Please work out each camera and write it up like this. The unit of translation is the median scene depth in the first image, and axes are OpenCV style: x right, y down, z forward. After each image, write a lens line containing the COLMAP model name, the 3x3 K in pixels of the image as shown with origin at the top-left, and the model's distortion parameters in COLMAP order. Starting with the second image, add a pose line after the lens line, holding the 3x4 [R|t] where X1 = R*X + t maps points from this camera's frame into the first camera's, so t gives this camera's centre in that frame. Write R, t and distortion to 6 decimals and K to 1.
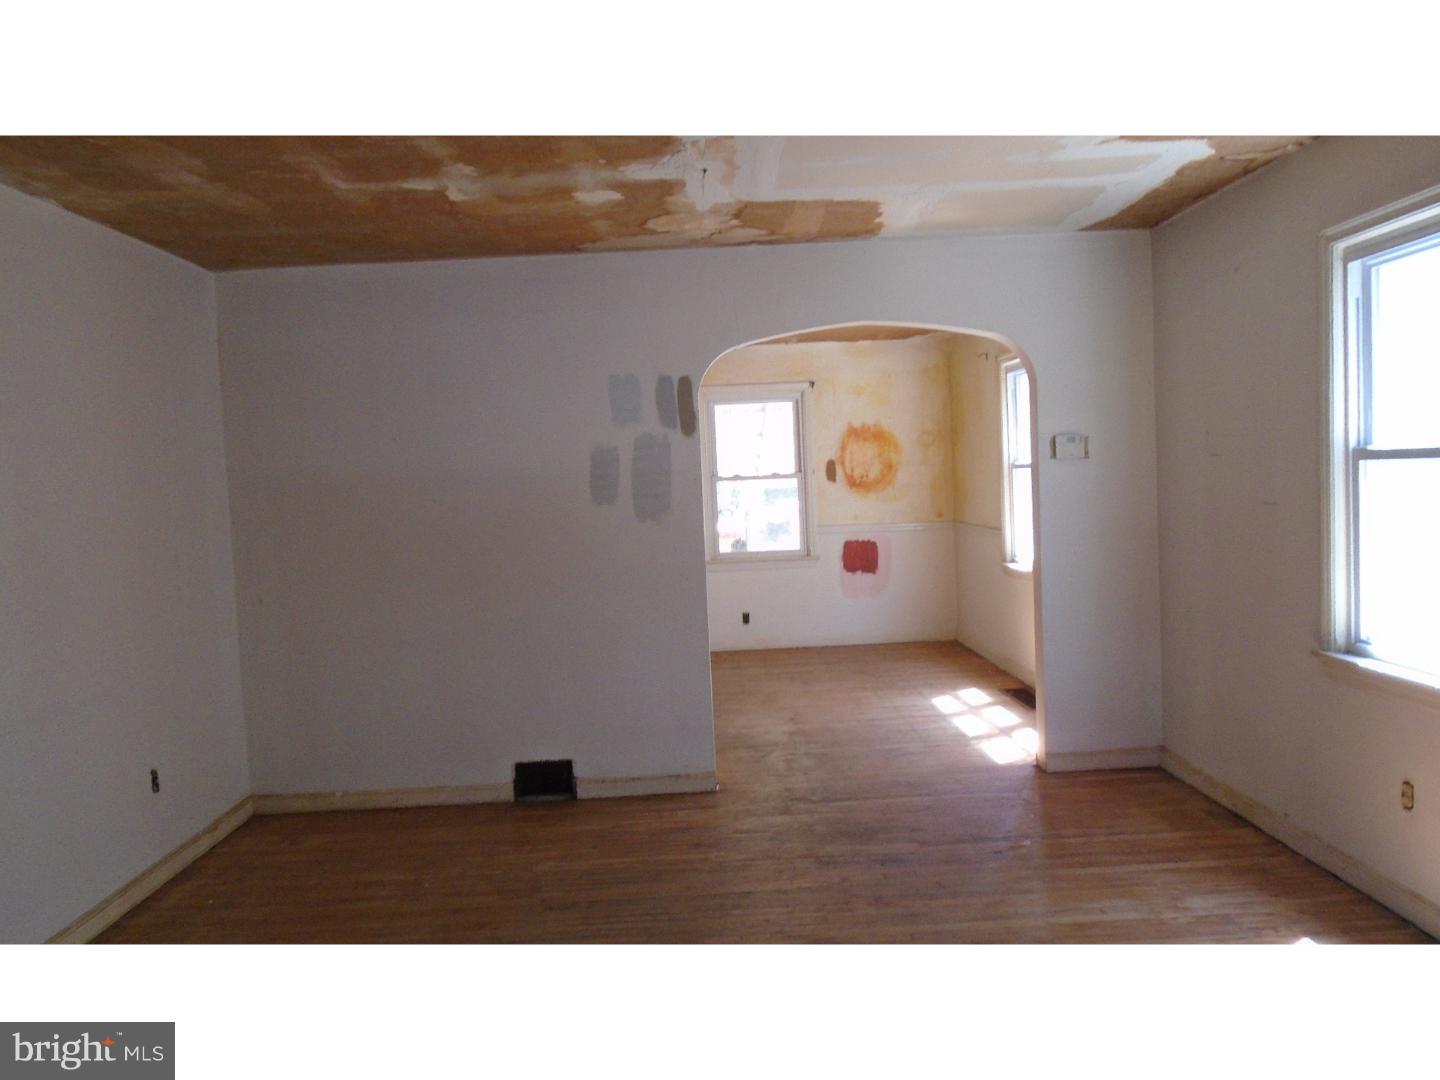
lens RADIAL K [[1112.2, 0, 720.6], [0, 1112.2, 530.0], [0, 0, 1]] dist [-0.010166, 0.005523]
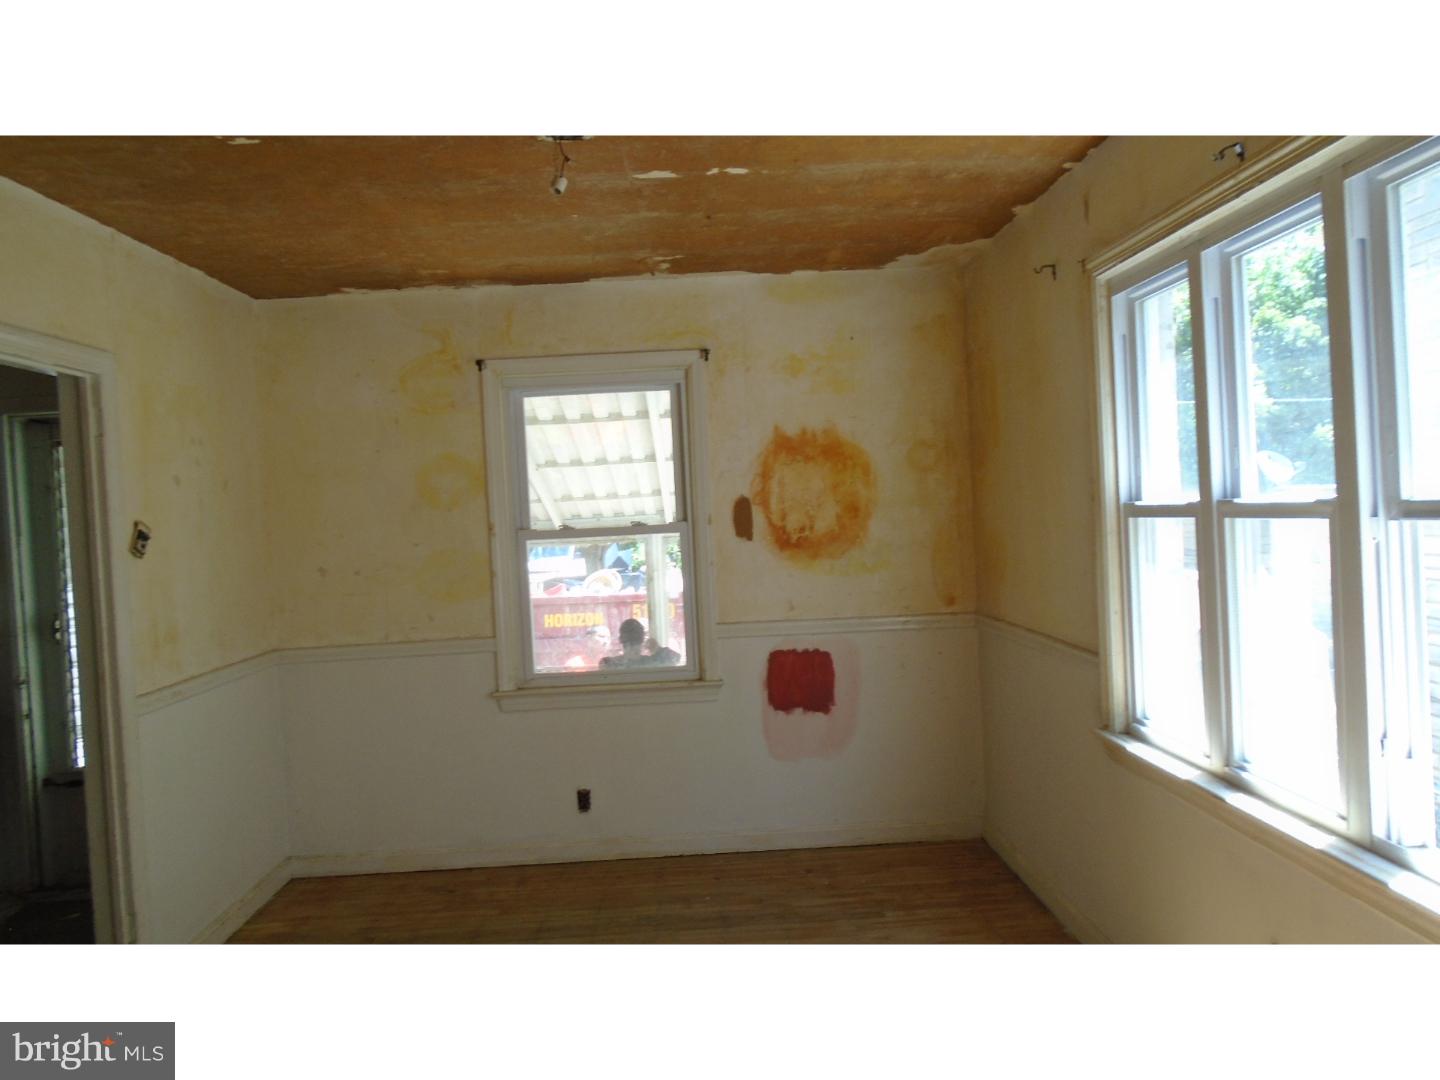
lens RADIAL K [[1112.2, 0, 720.6], [0, 1112.2, 530.0], [0, 0, 1]] dist [-0.010166, 0.005523]
pose [[0.999944, -0.005475, 0.009006, 0.083944], [0.005777, 0.999407, -0.033931, -0.029812], [-0.008815, 0.033982, 0.999384, 0.474449]]
